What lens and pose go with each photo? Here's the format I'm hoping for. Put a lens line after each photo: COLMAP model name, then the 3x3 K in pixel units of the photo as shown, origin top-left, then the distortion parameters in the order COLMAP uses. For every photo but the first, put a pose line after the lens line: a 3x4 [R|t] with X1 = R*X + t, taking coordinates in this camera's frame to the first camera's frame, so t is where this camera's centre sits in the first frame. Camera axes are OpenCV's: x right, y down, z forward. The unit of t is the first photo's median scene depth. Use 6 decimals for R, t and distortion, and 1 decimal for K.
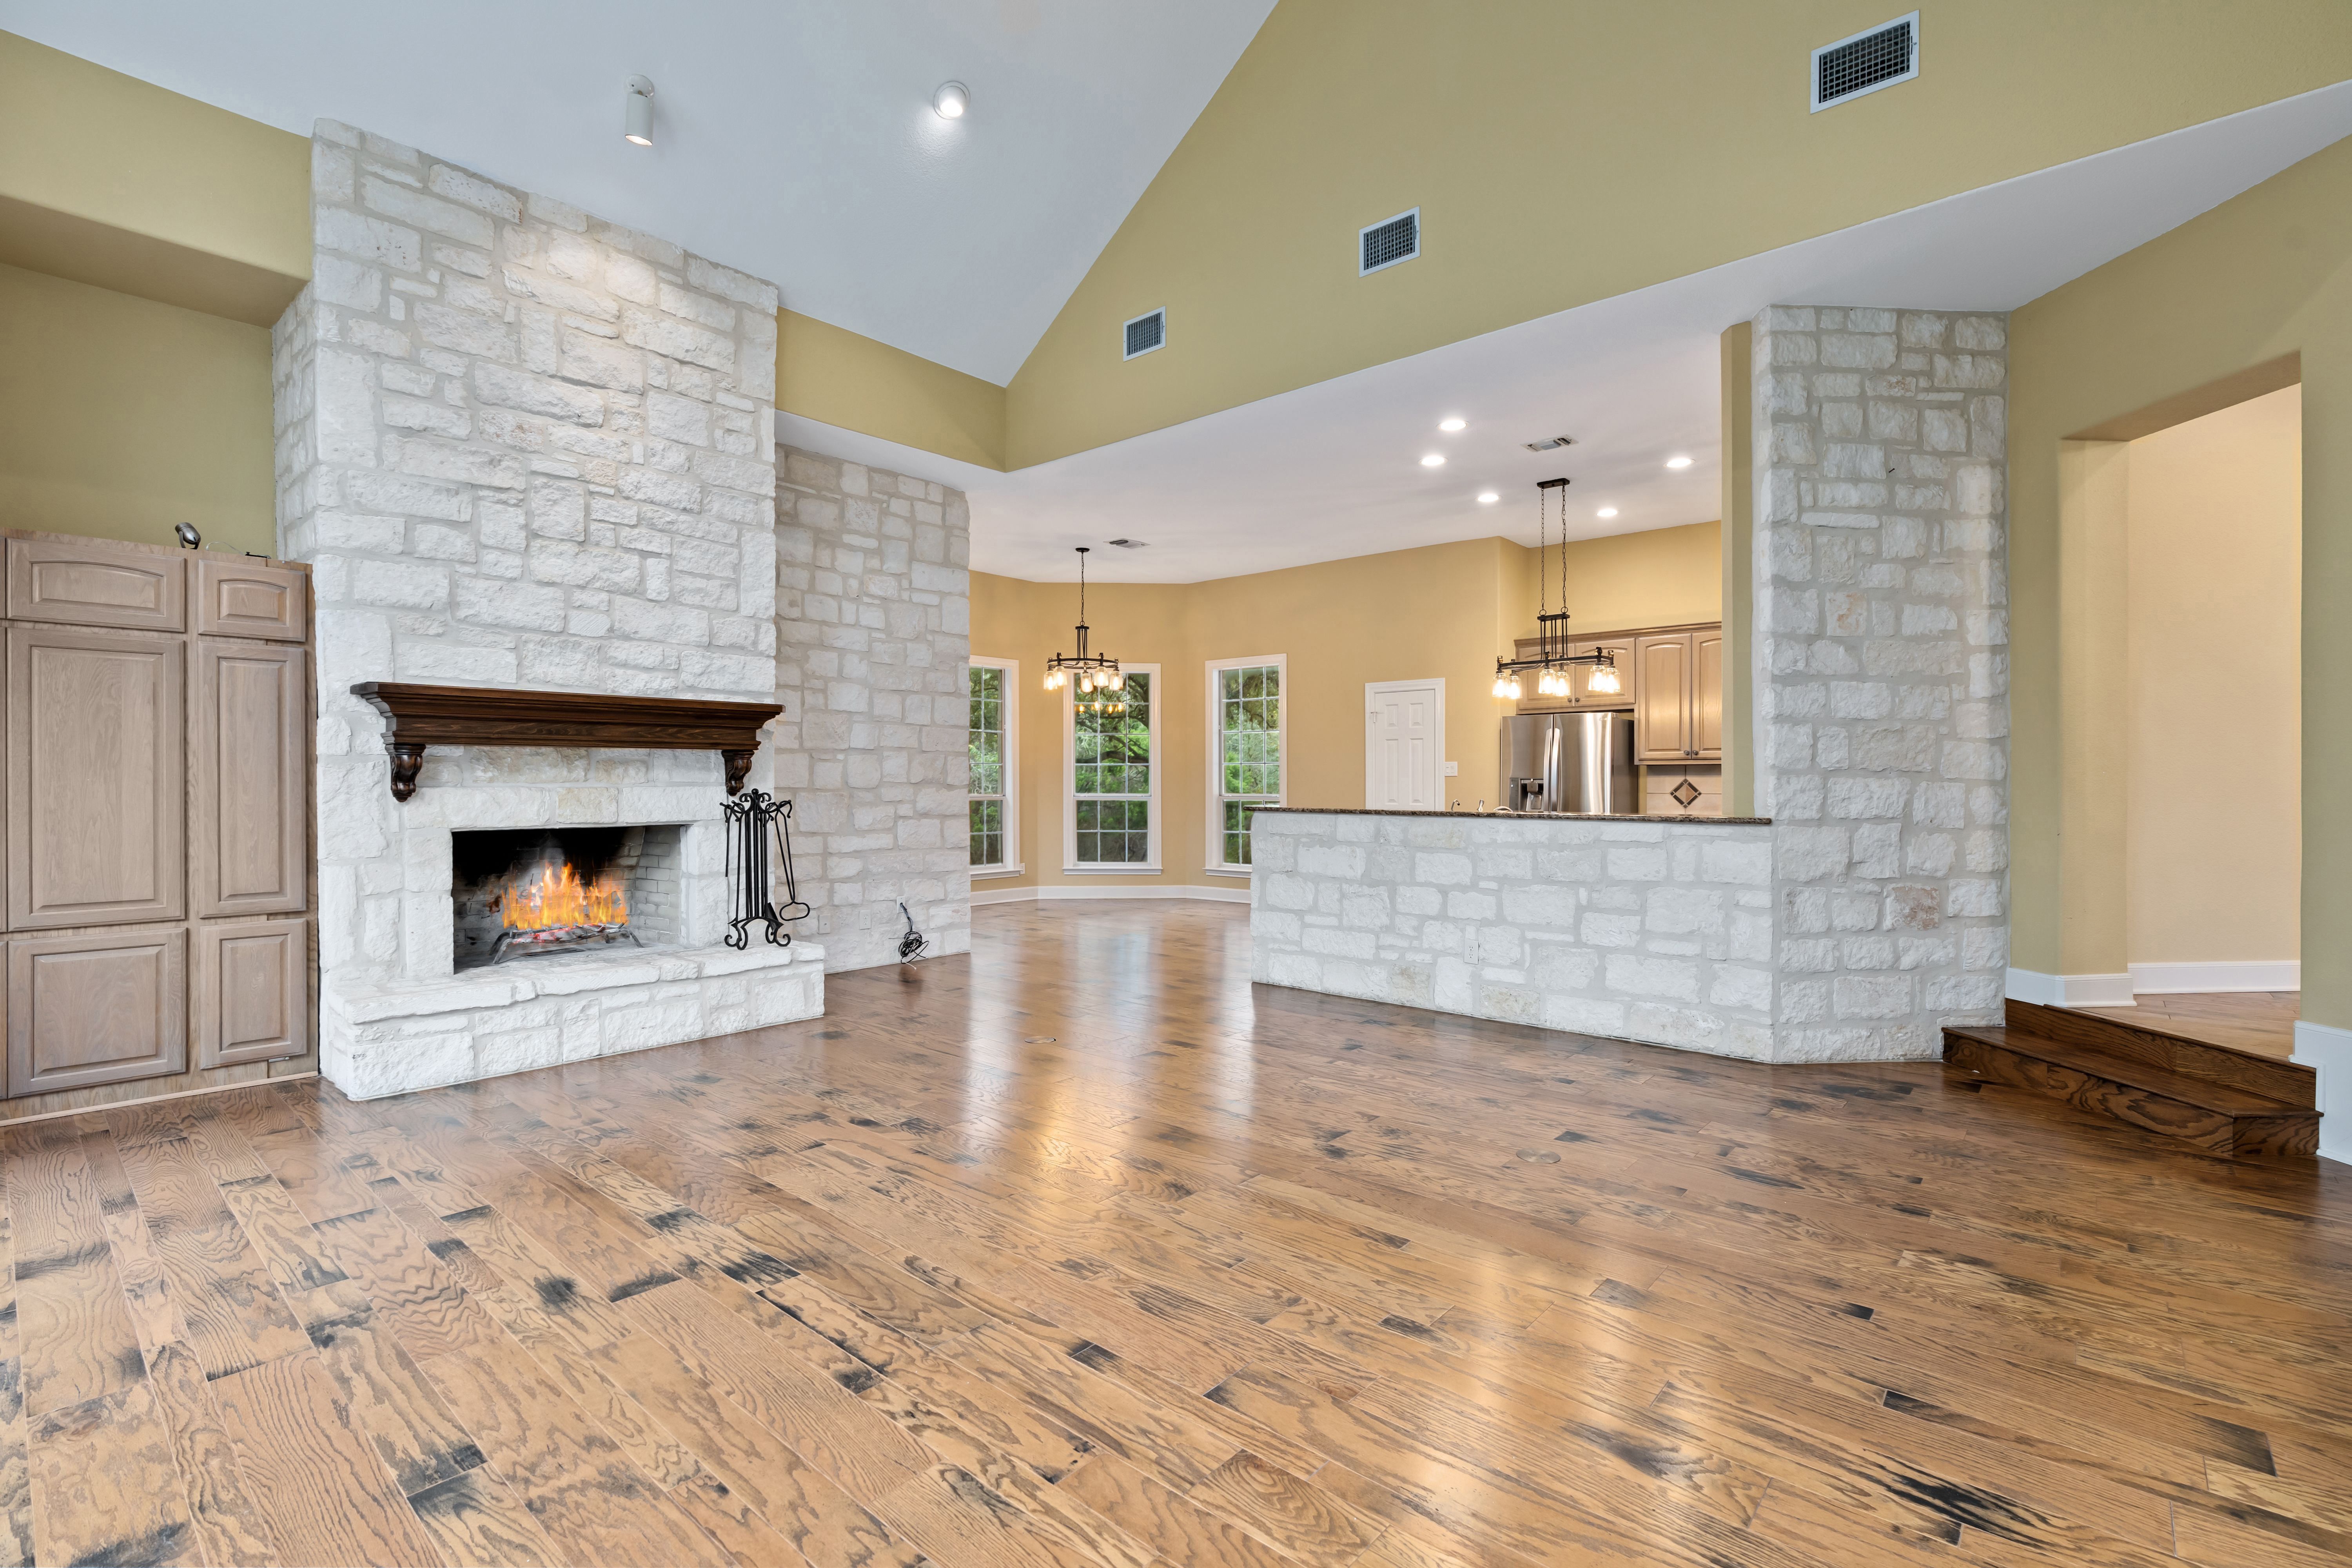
lens RADIAL K [[1069.4, 0, 1183.1], [0, 1069.4, 783.3], [0, 0, 1]] dist [-0.008040, 0.000875]
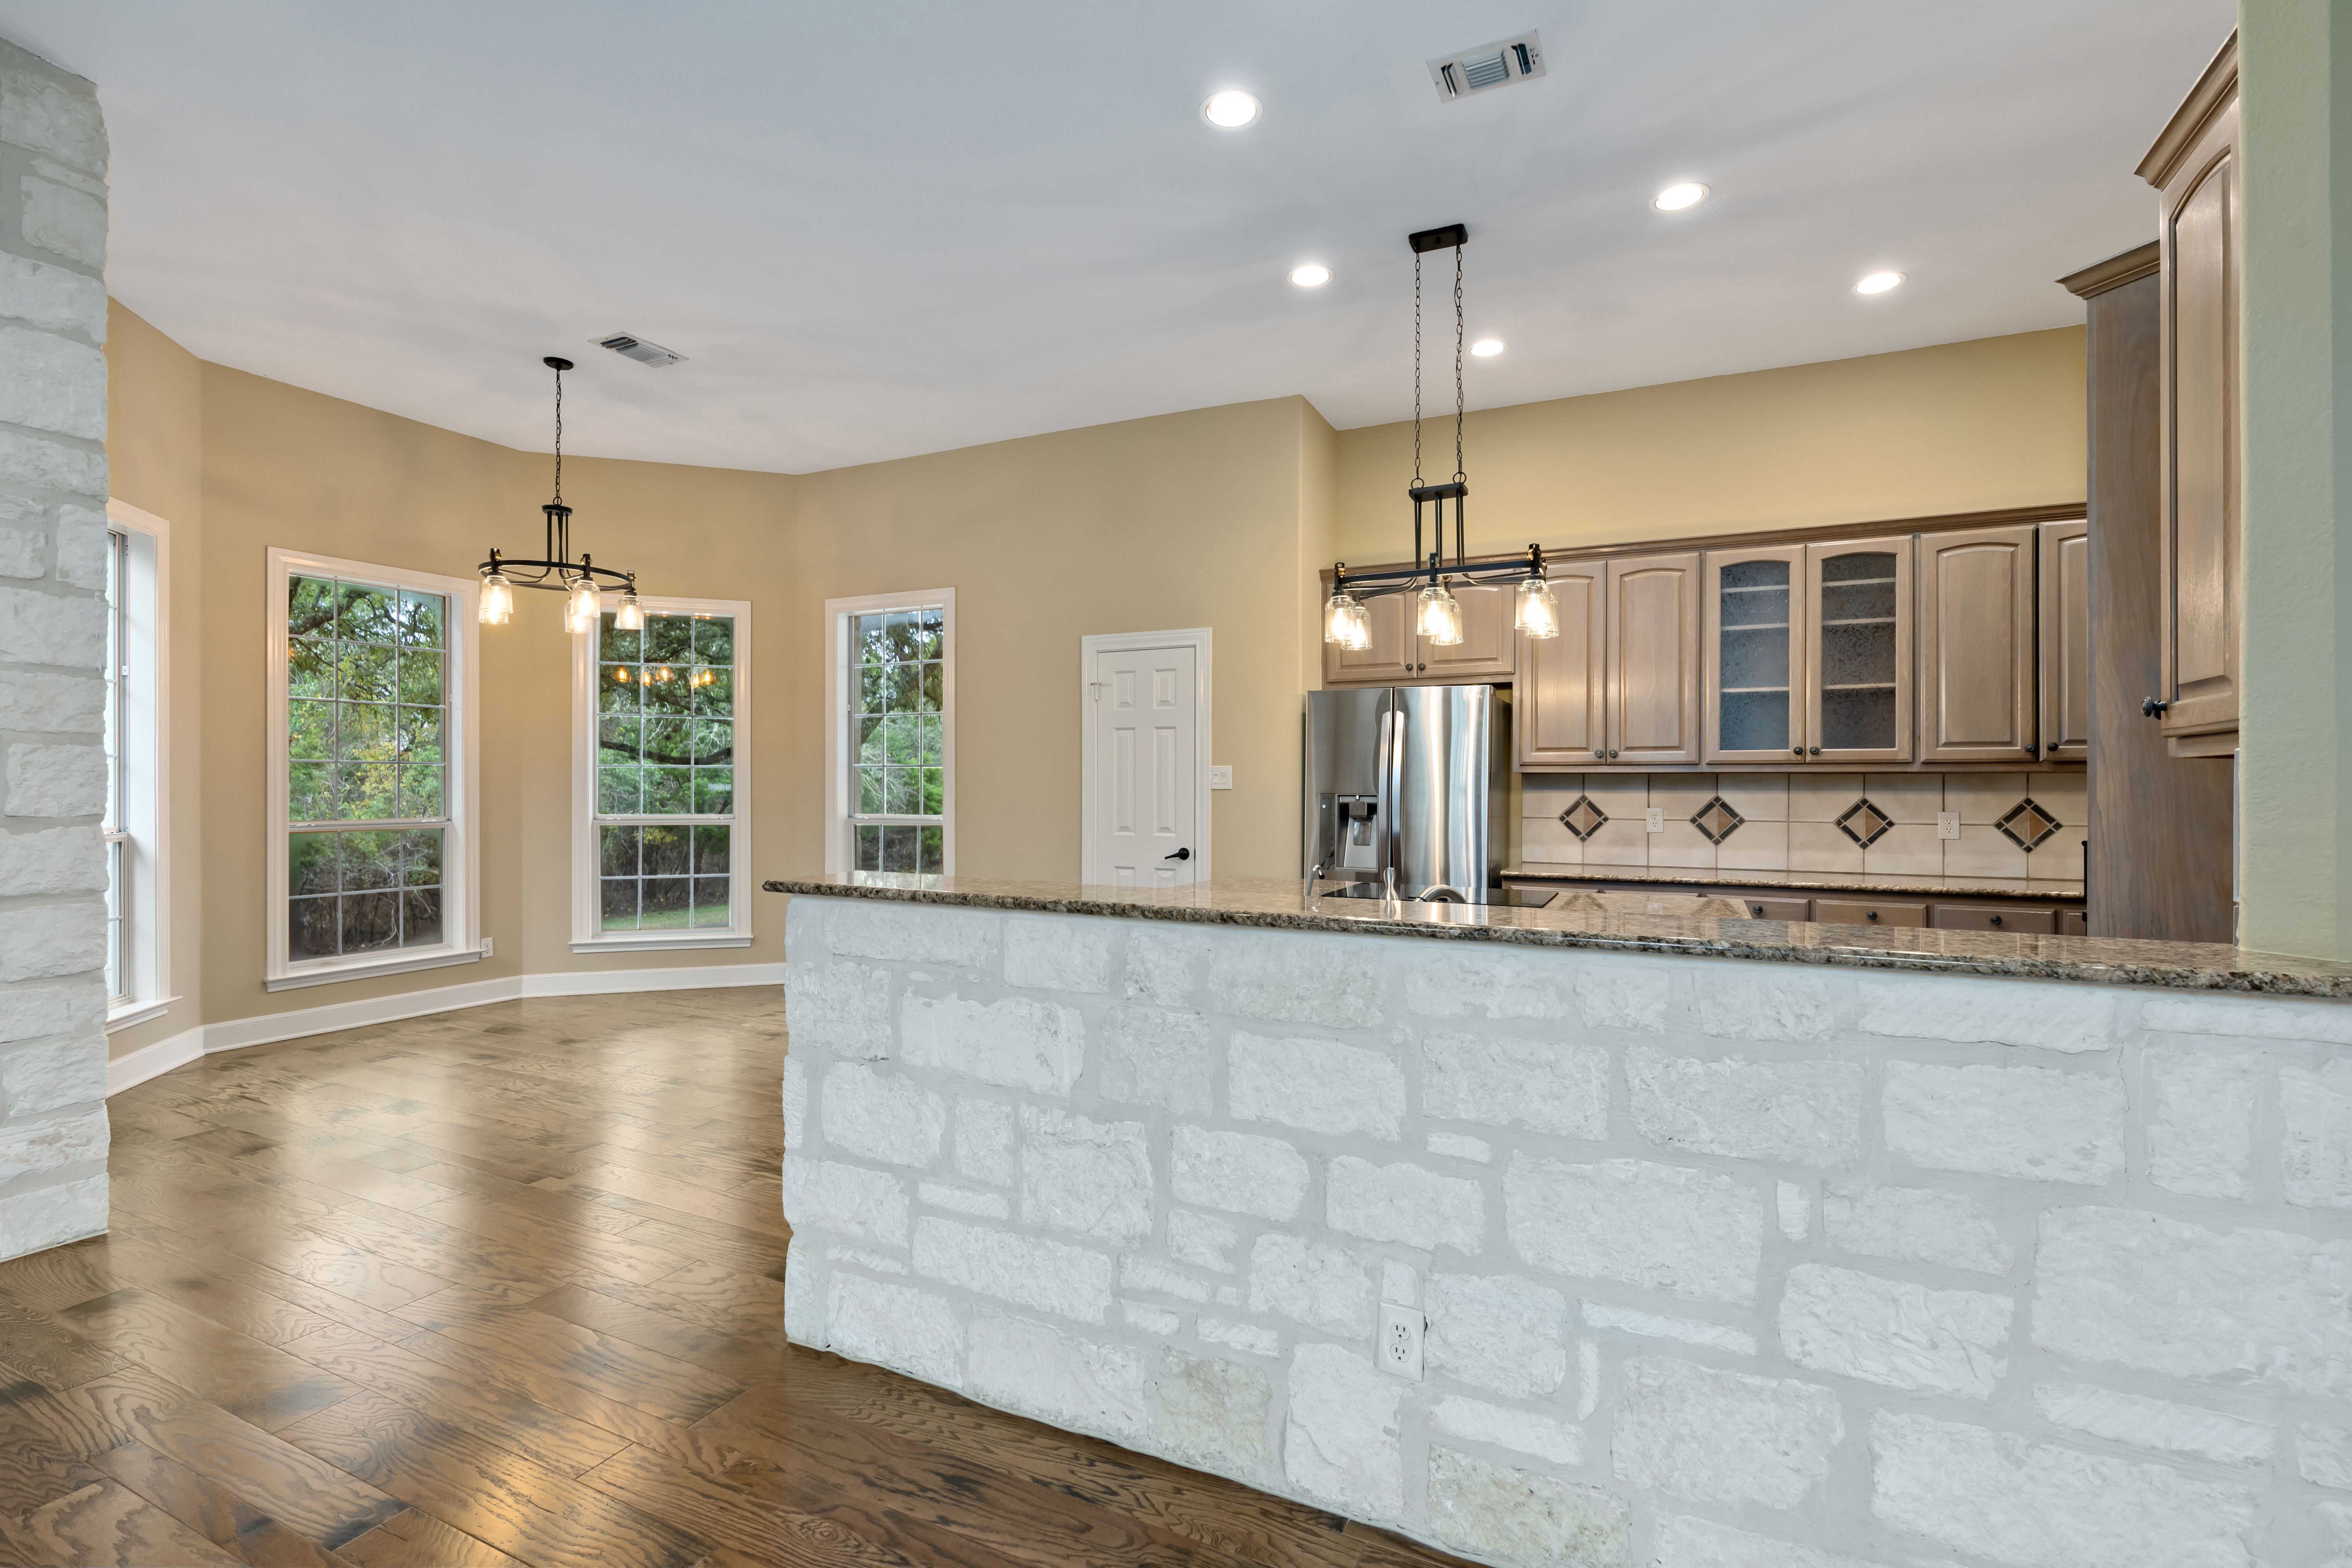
lens RADIAL K [[1069.4, 0, 1184.9], [0, 1069.4, 785.6], [0, 0, 1]] dist [-0.008040, 0.000875]
pose [[0.964810, 0.002456, 0.262935, 0.112532], [-0.002474, 0.999997, -0.000263, -0.013564], [-0.262935, -0.000396, 0.964814, 0.667464]]
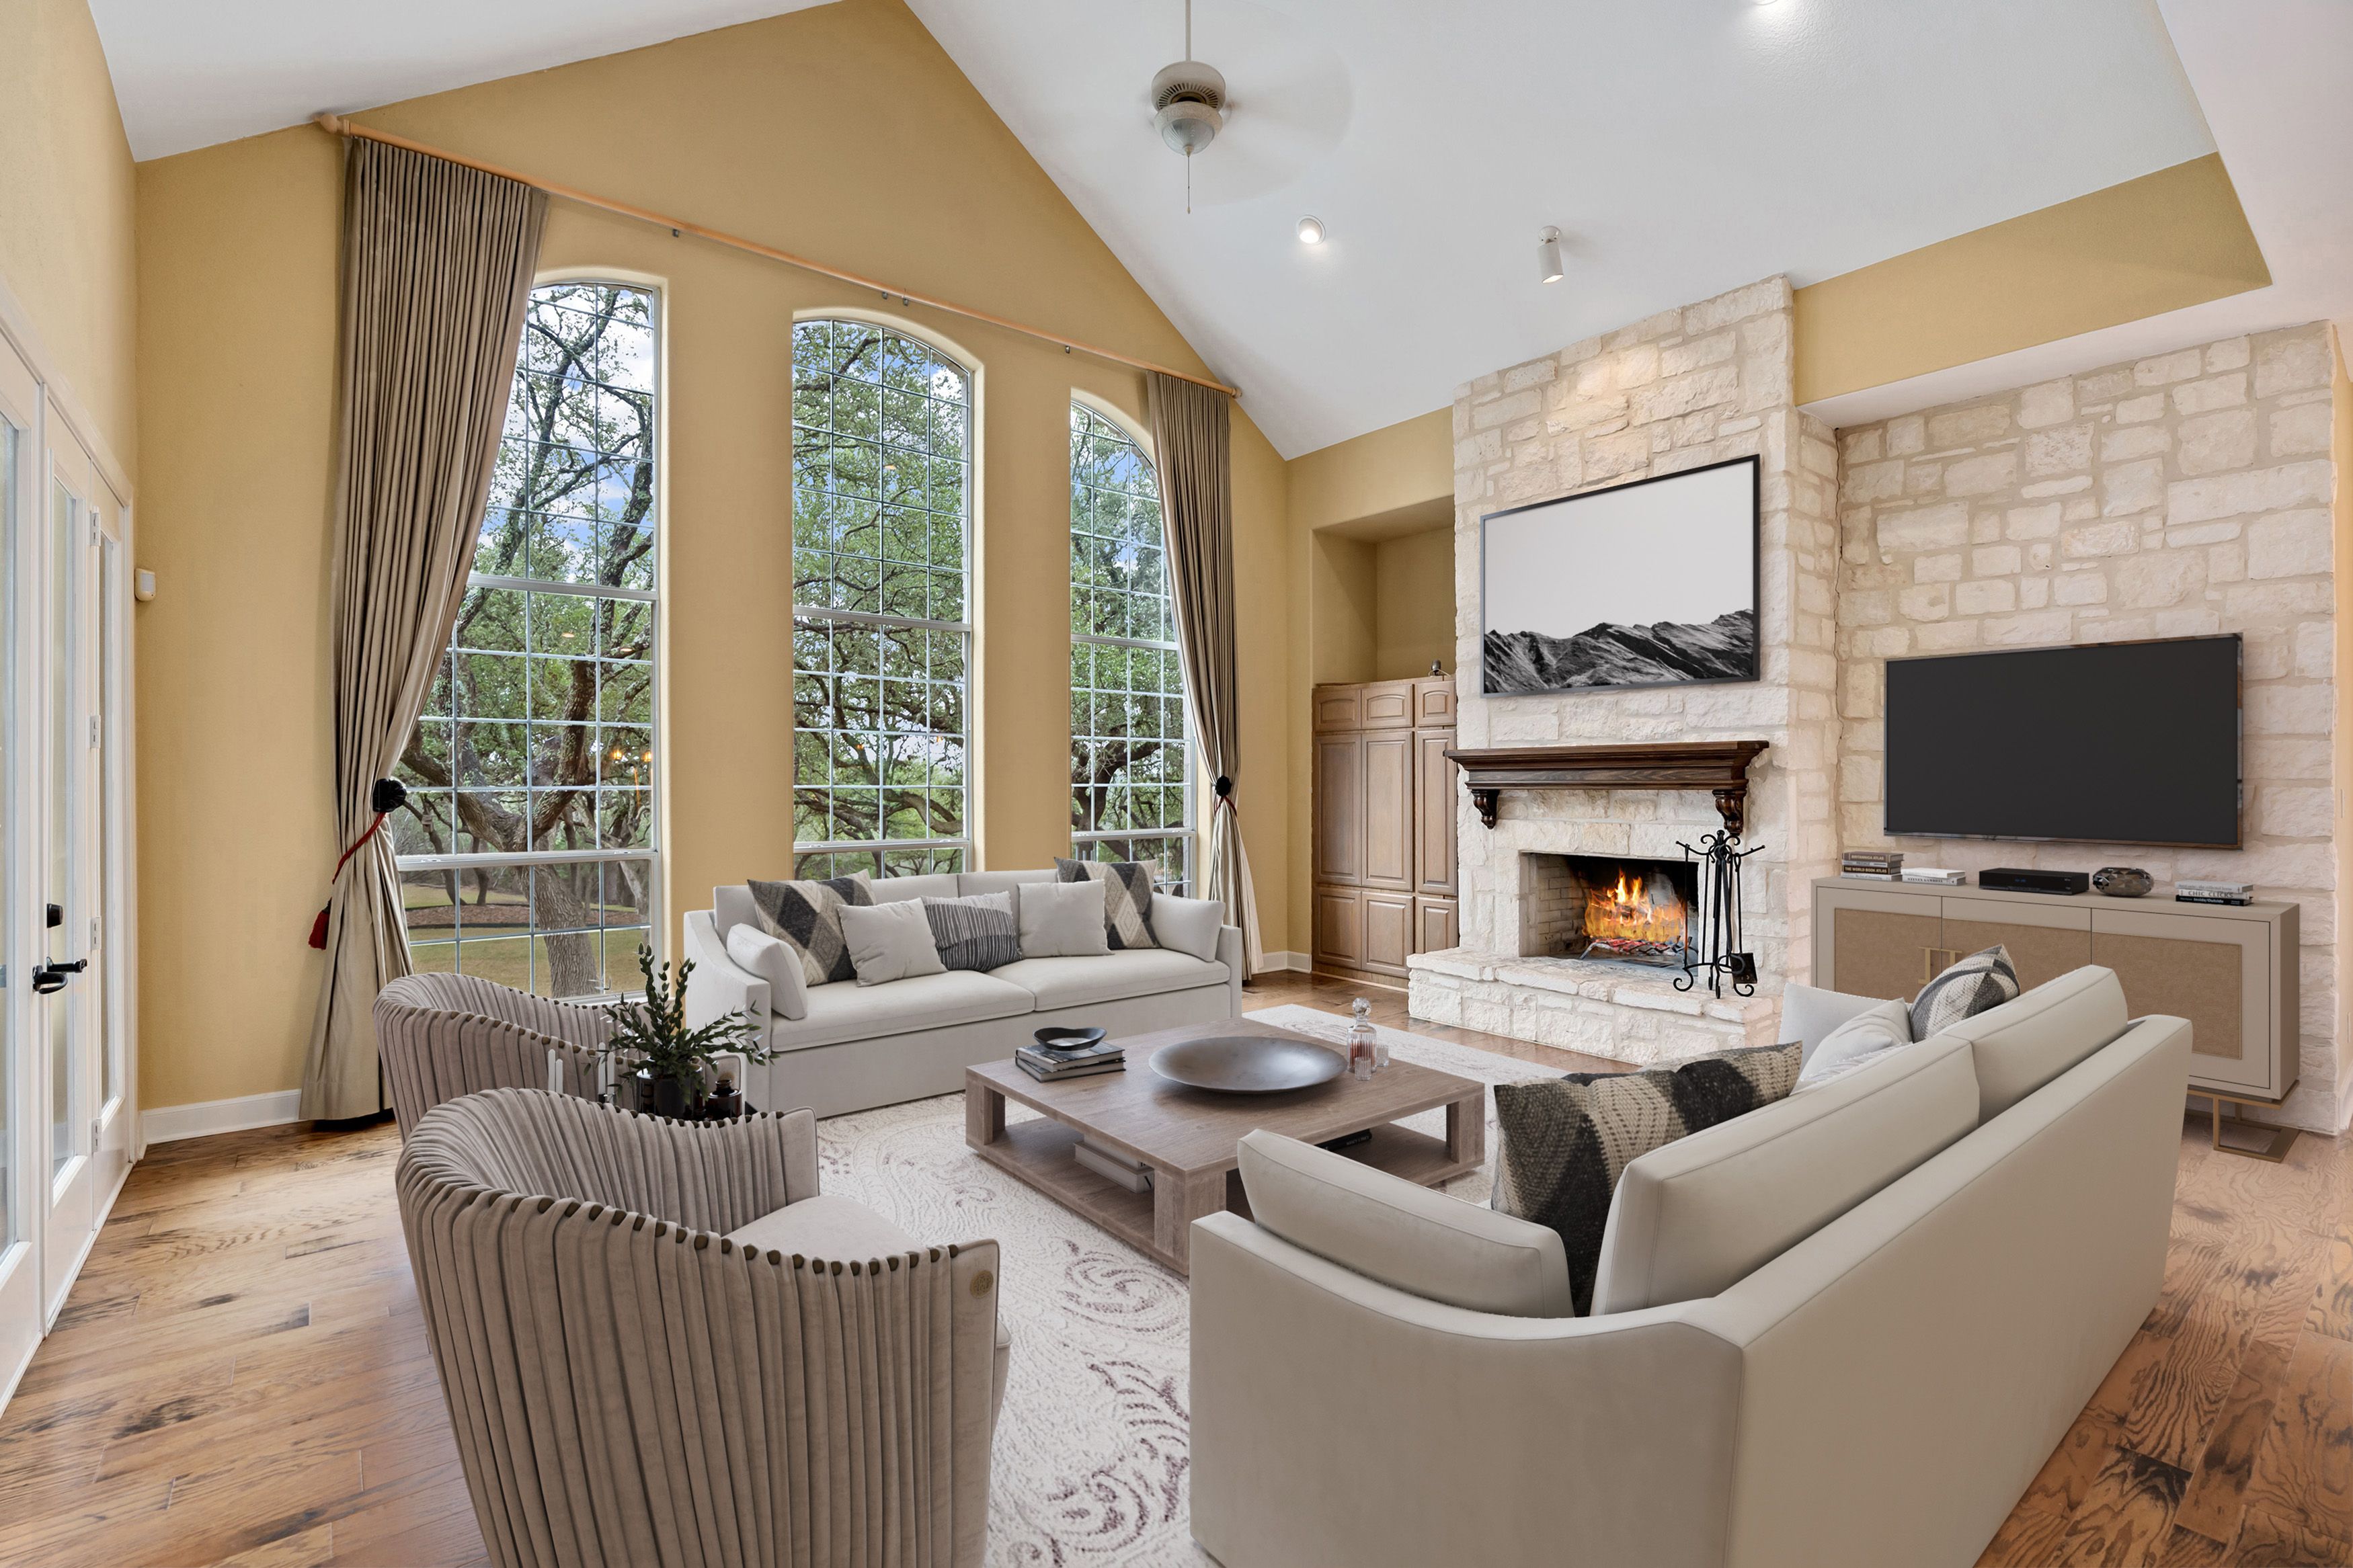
lens RADIAL K [[1069.7, 0, 1172.9], [0, 1069.7, 785.5], [0, 0, 1]] dist [-0.008040, 0.000875]
pose [[-0.187498, 0.004070, -0.982257, 0.604009], [0.001598, 0.999991, 0.003838, -0.037499], [0.982264, -0.000850, -0.187503, 0.662551]]
